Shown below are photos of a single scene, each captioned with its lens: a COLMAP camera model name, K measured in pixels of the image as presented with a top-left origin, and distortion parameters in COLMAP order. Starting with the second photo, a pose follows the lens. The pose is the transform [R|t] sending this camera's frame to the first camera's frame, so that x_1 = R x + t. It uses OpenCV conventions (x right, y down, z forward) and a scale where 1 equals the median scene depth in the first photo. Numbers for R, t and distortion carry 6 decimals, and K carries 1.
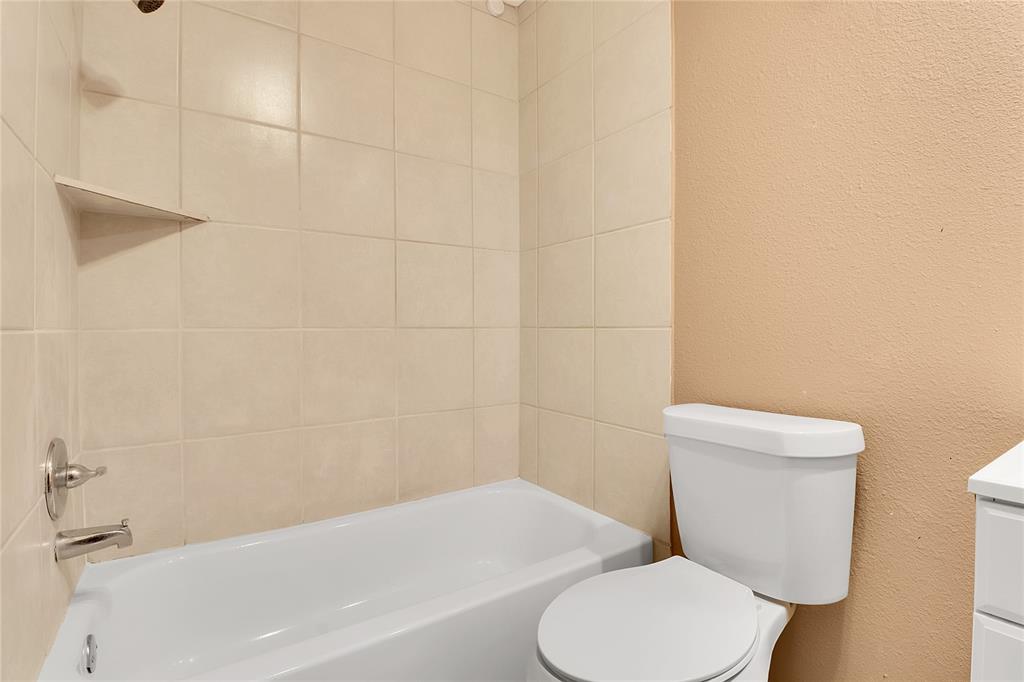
lens RADIAL K [[476.6, 0, 508.6], [0, 476.6, 329.1], [0, 0, 1]] dist [0.001349, -0.013700]
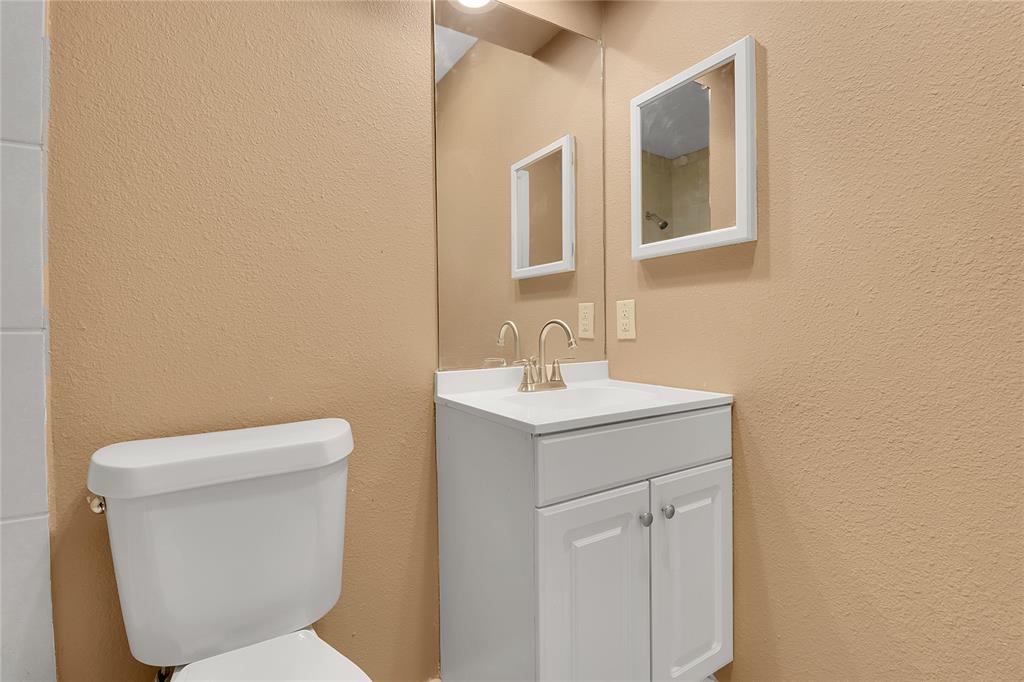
lens RADIAL K [[476.6, 0, 508.6], [0, 476.6, 329.1], [0, 0, 1]] dist [0.001349, -0.013700]
pose [[0.033676, -0.005038, 0.999420, -0.277716], [0.008600, 0.999952, 0.004751, -0.002712], [-0.999396, 0.008435, 0.033717, 0.481510]]
